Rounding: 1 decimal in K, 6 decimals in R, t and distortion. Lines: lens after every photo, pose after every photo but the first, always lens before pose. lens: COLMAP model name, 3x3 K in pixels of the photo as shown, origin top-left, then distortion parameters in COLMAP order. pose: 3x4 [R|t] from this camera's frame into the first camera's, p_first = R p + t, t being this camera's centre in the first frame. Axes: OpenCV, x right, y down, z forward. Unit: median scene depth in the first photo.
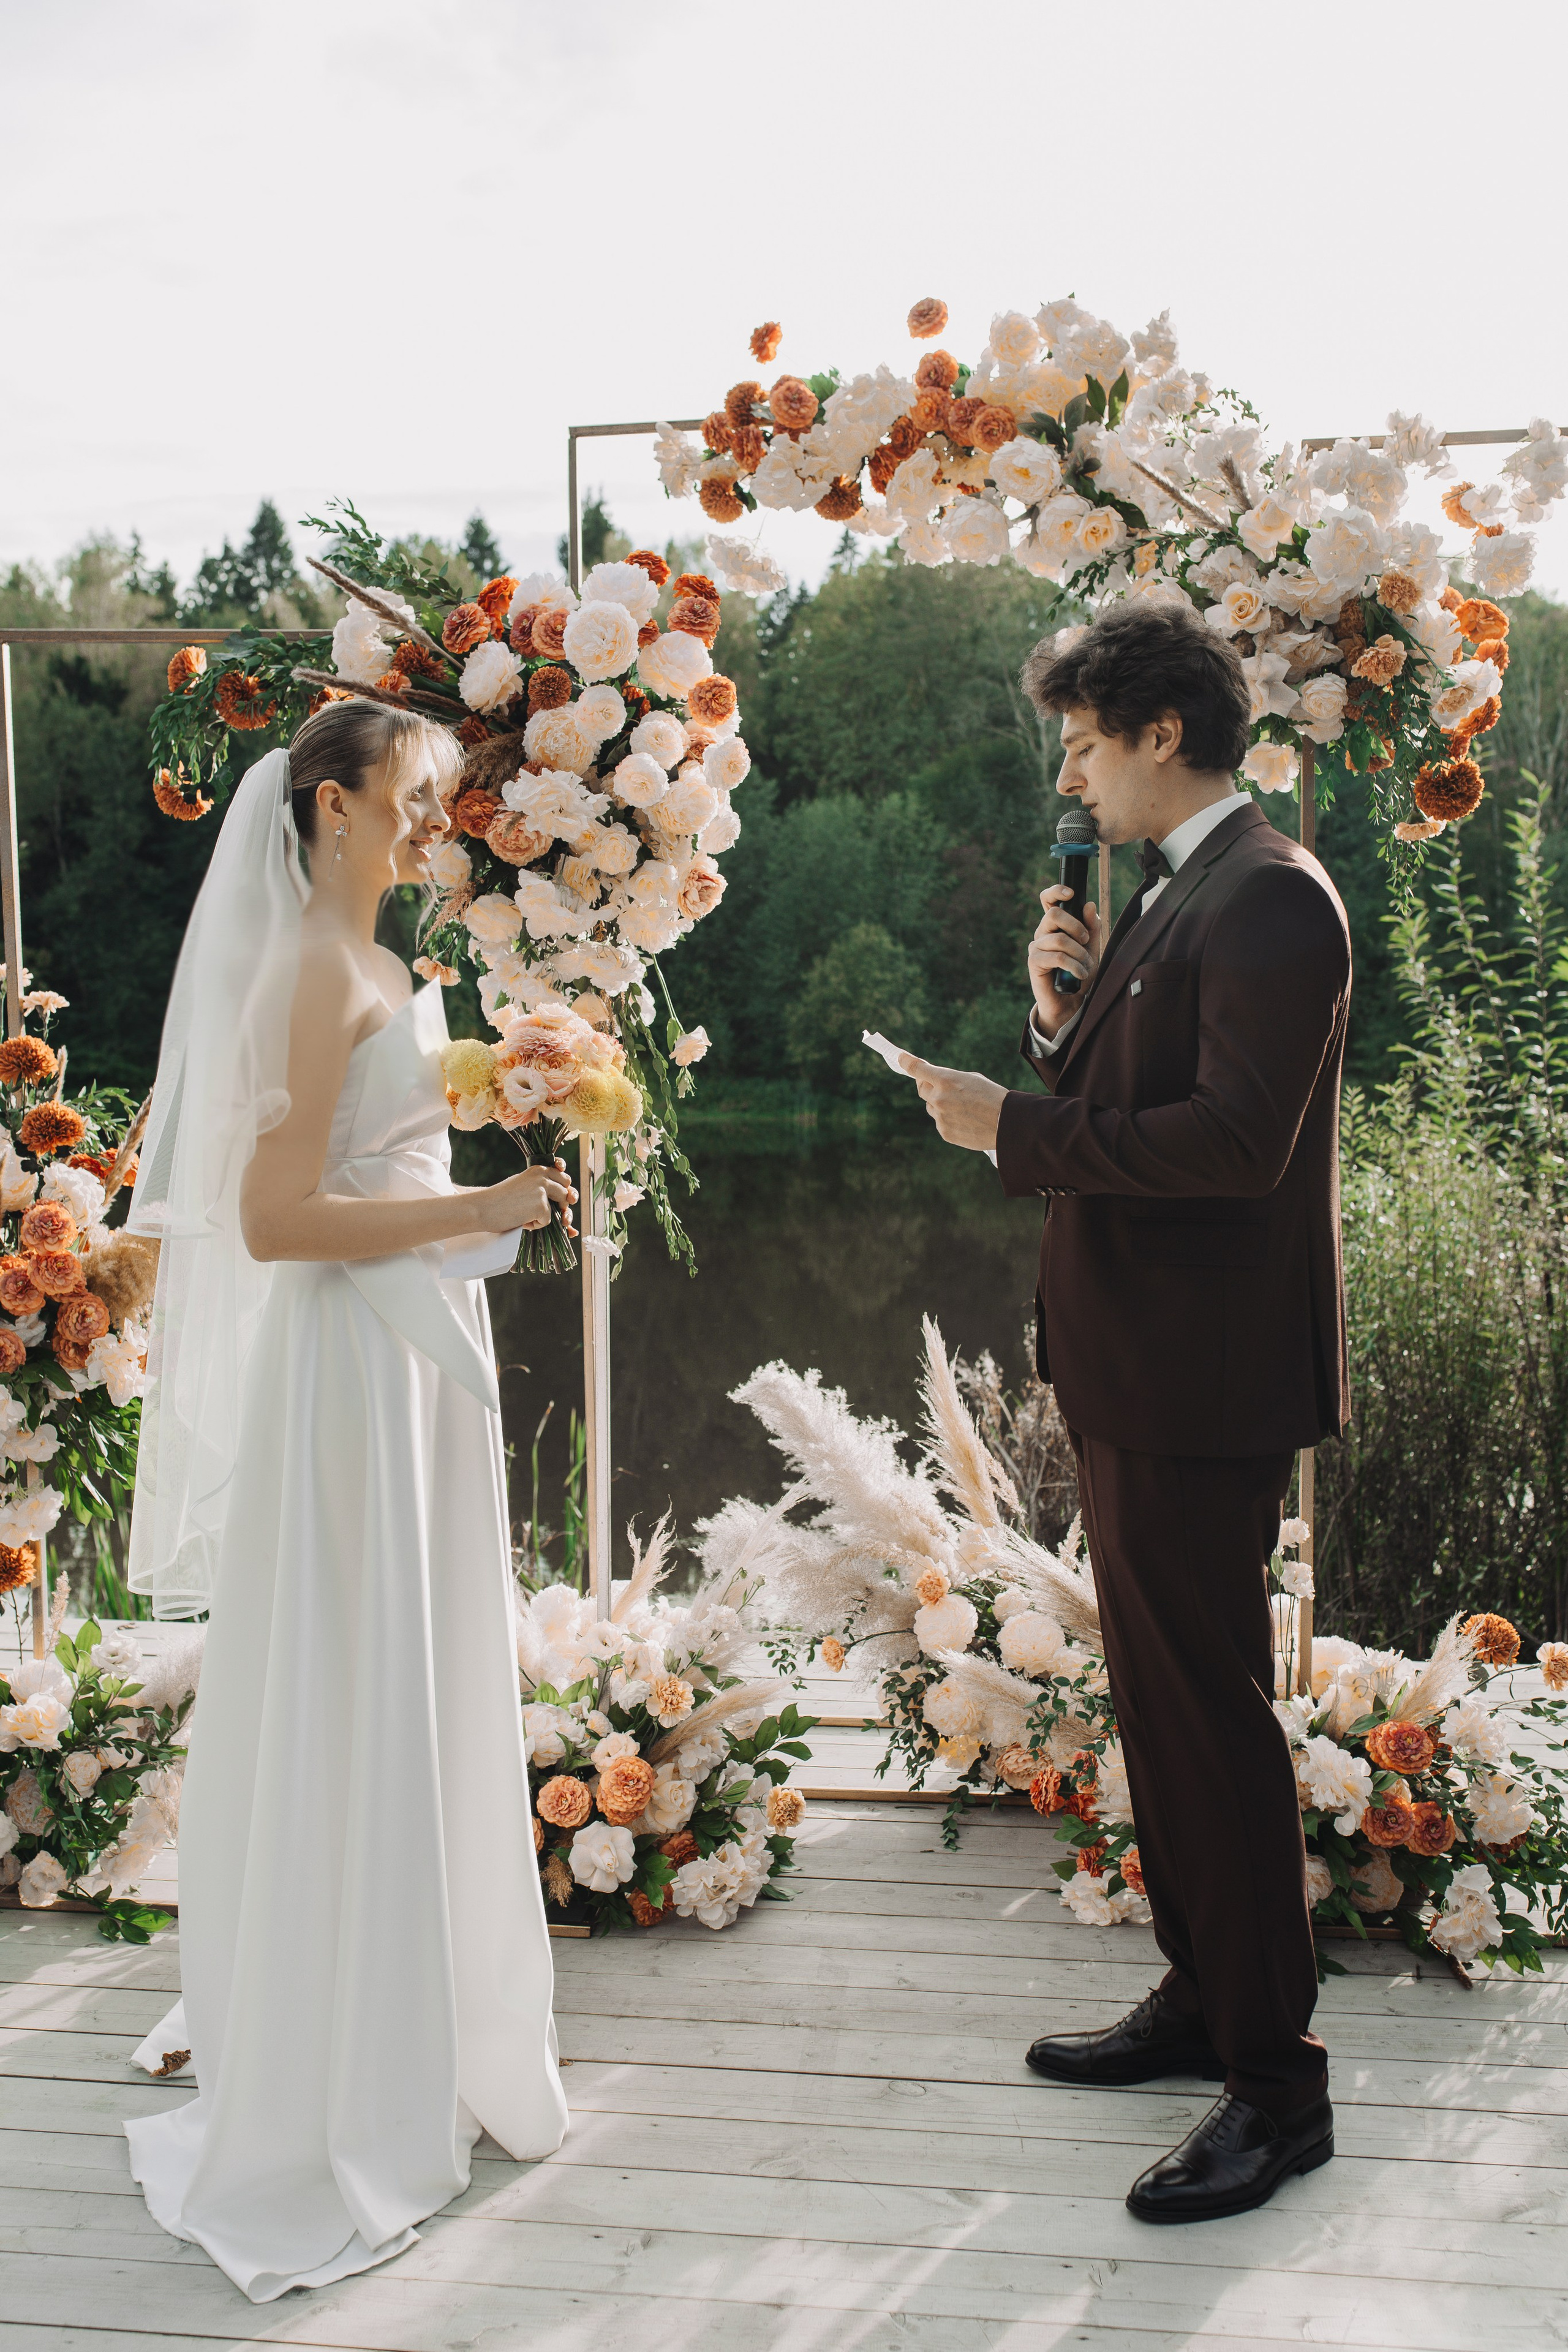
lens RADIAL K [[2186.0, 0, 772.4], [0, 2186.0, 1191.1], [0, 0, 1]] dist [-0.004877, 0.004959]
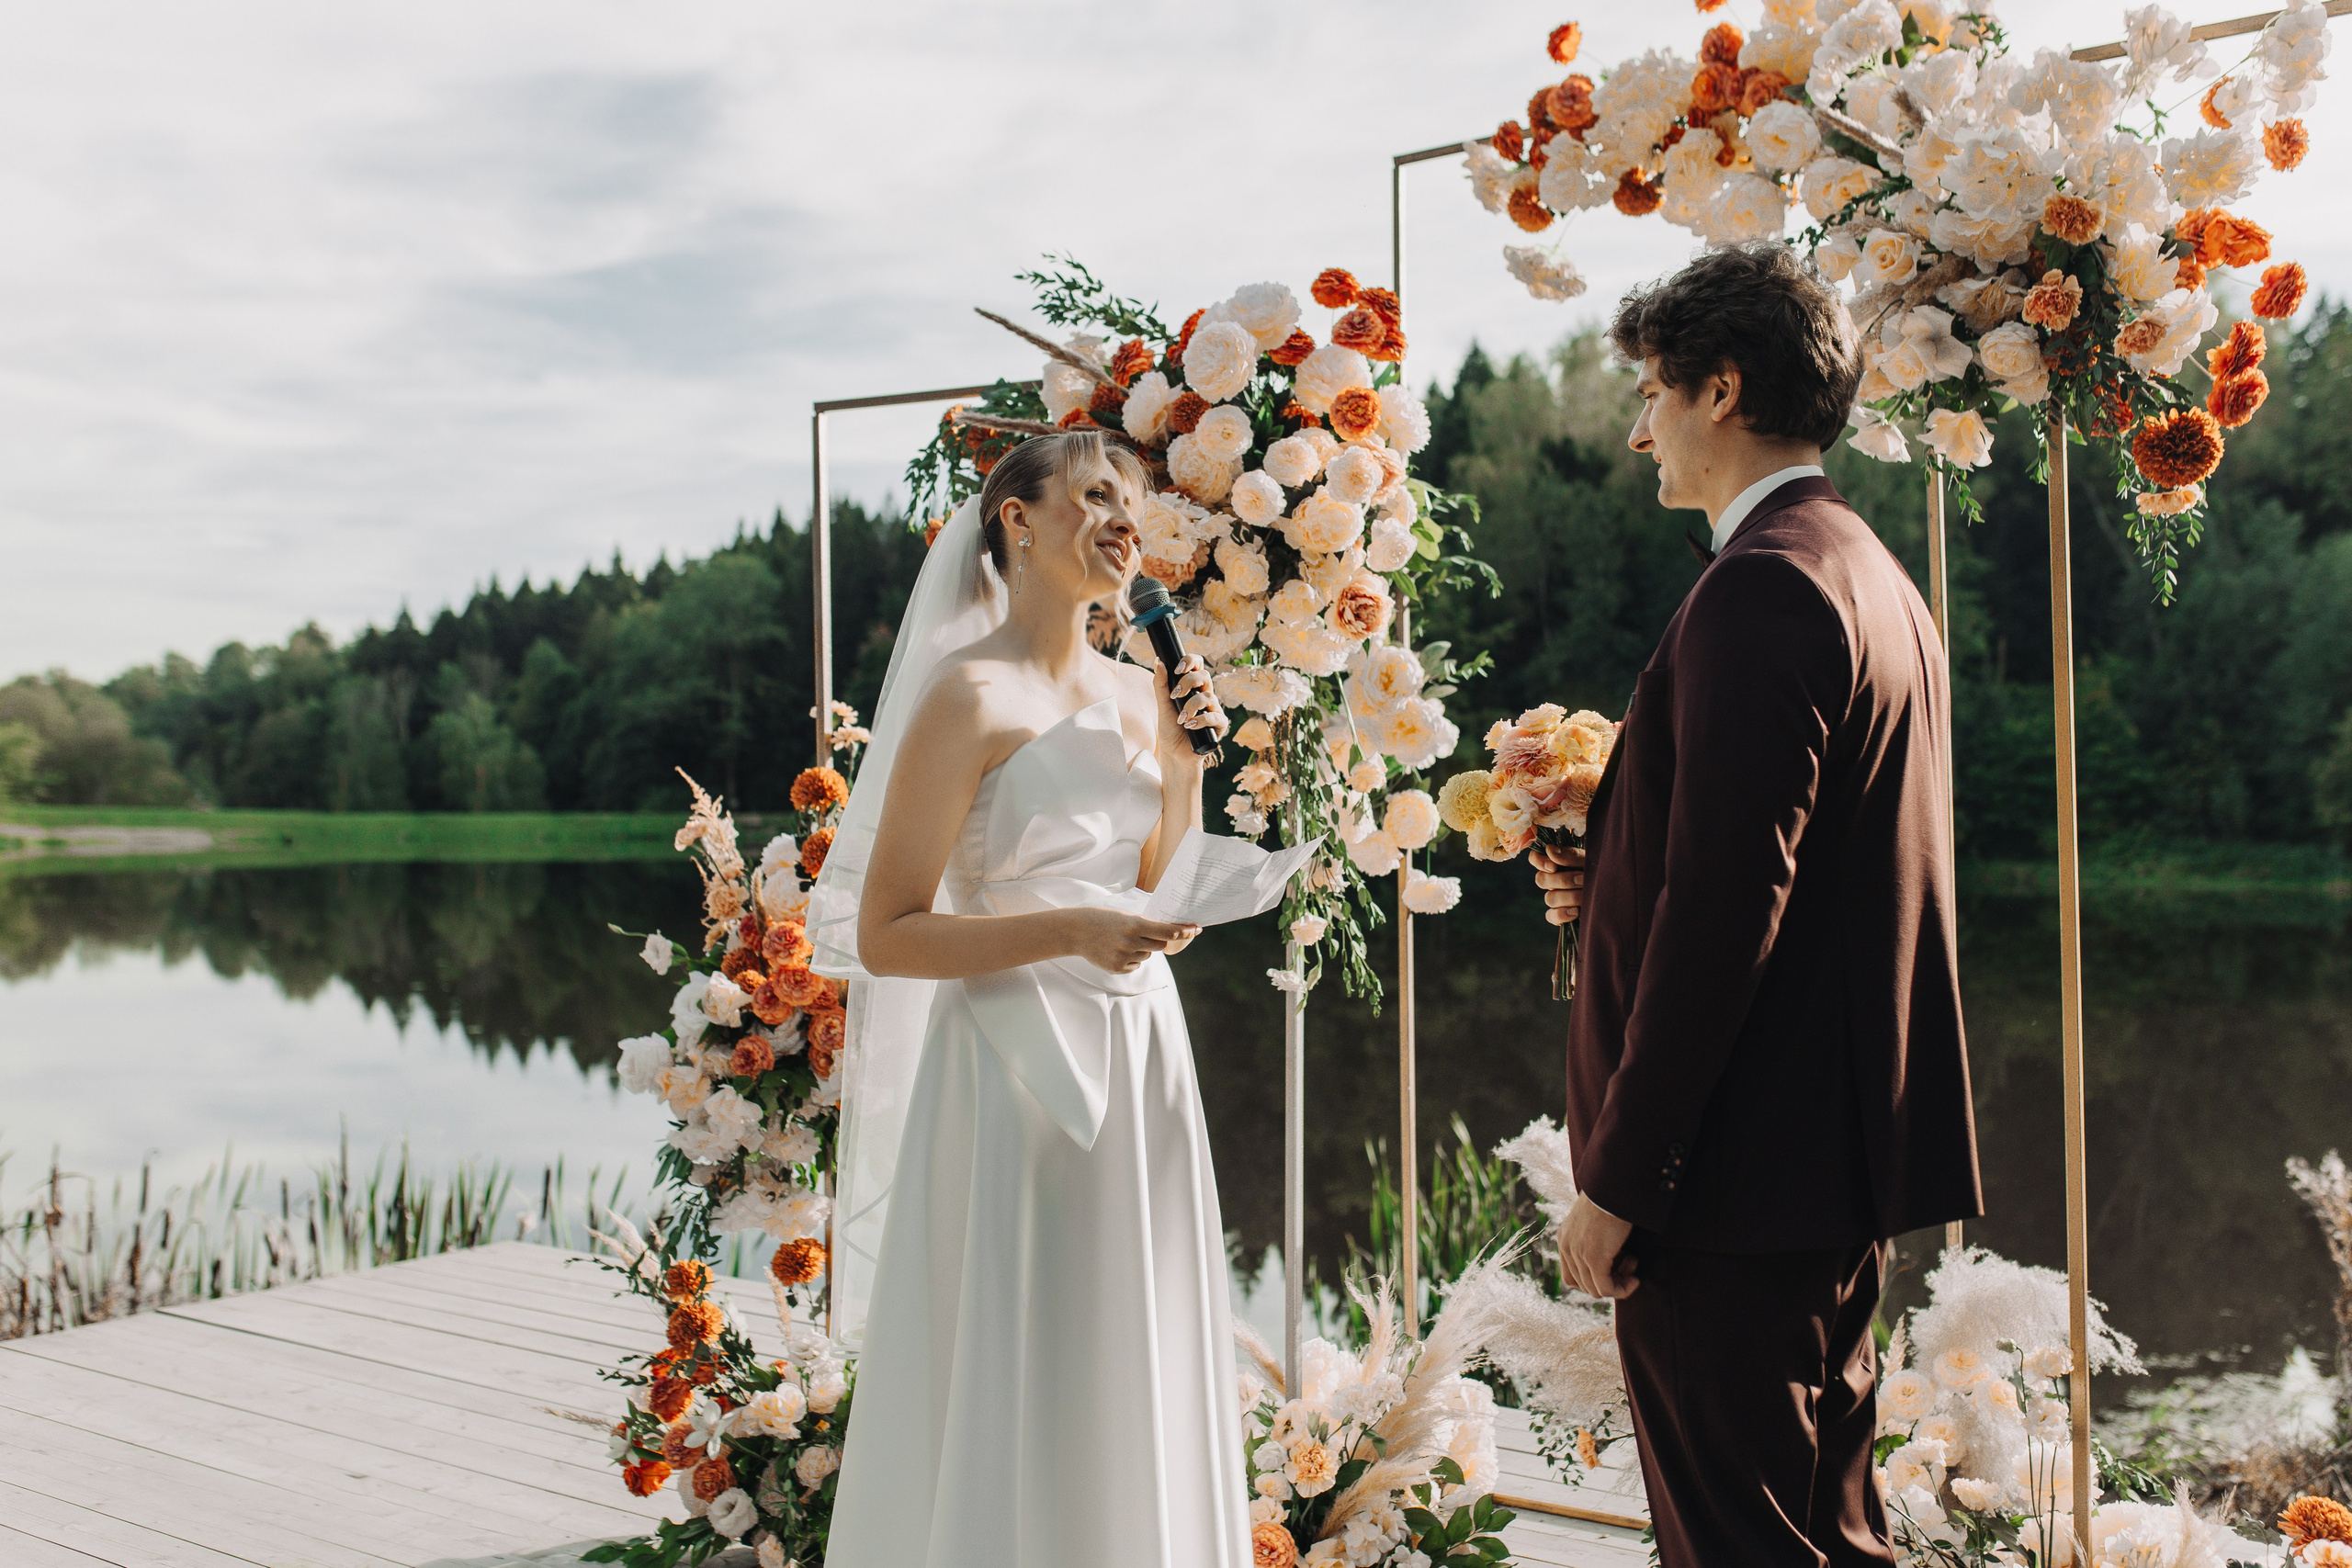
lens RADIAL K [[2185.8, 0, 1232.8], [0, 2185.8, 774.1], [0, 0, 1]] dist [-0.004877, 0.004959]
pose [[0.897731, -0.006269, -0.440499, 0.330235], [-0.029428, 0.996812, -0.074161, 0.006878], [0.439560, 0.079540, 0.894685, 0.121690]]
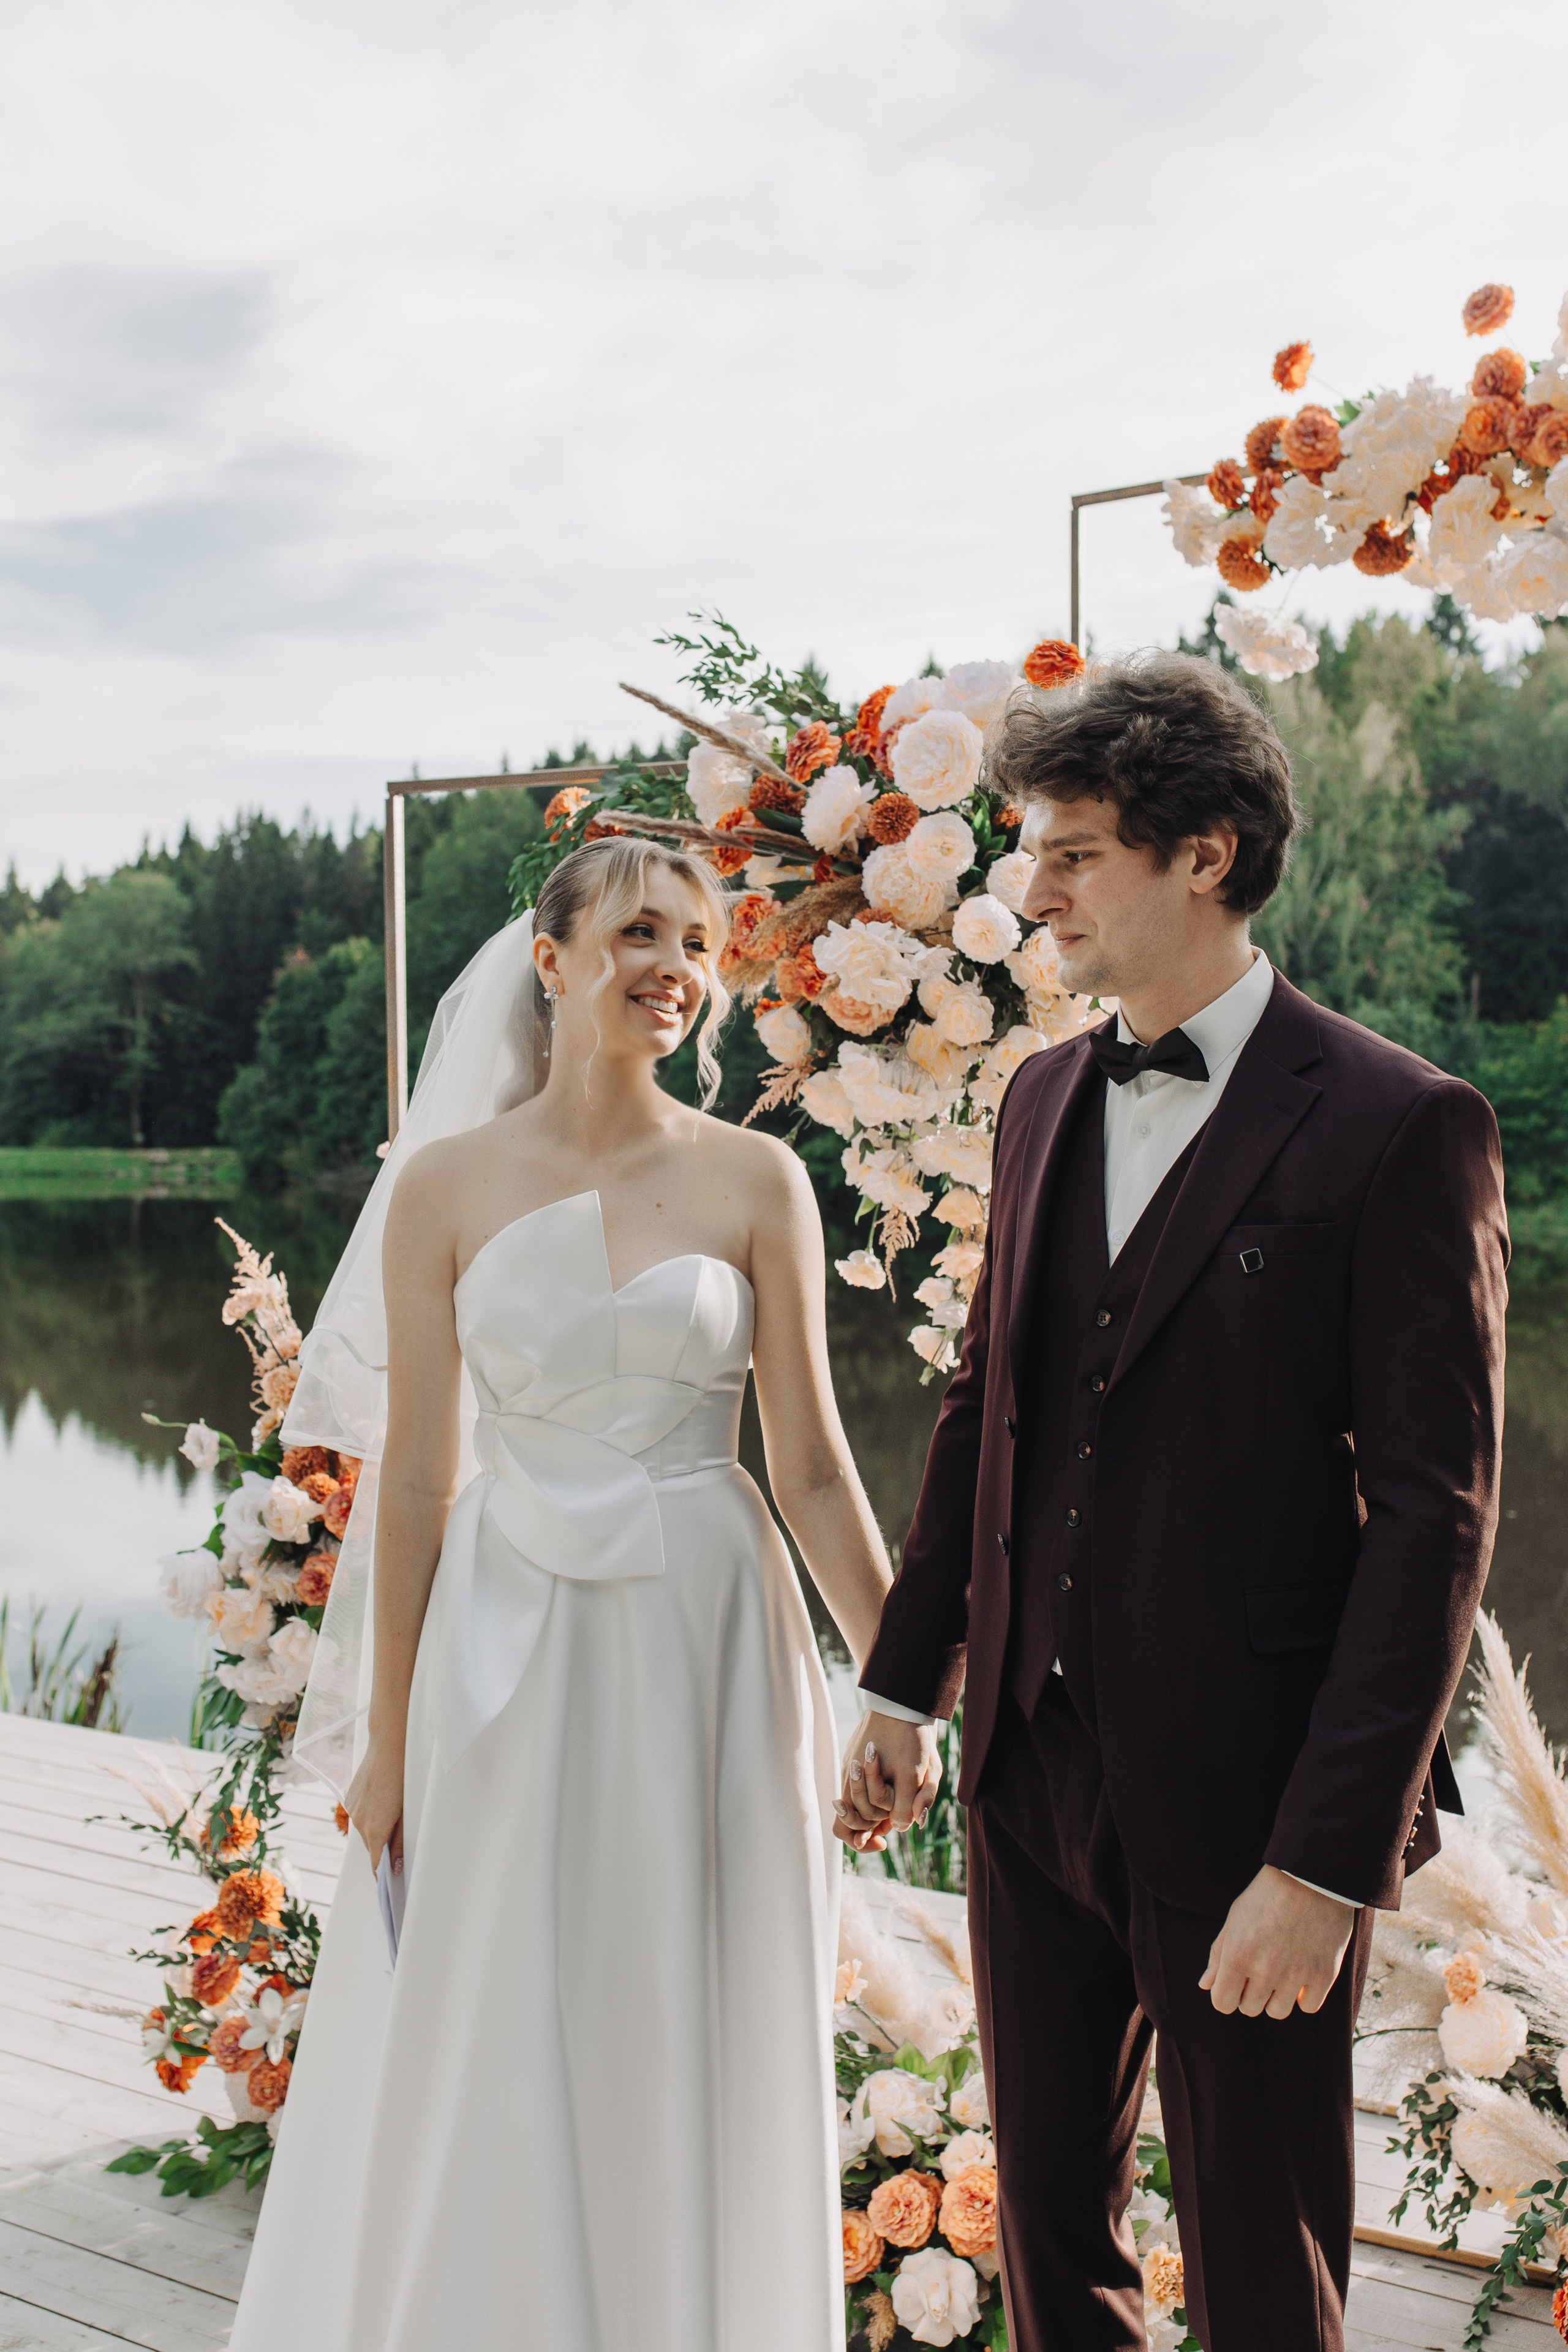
lens RADIAL K [[2307.1, 0, 780.1], [0, 2307.1, 1157.4], [0, 0, 1]] dist [0.002186, -0.013165]
pose [[0.917209, 0.007359, -0.398338, 0.189716], [-0.032273, 0.997916, -0.055876, -0.051422], [0.397097, 0.064106, 0.915535, 0.191467]]
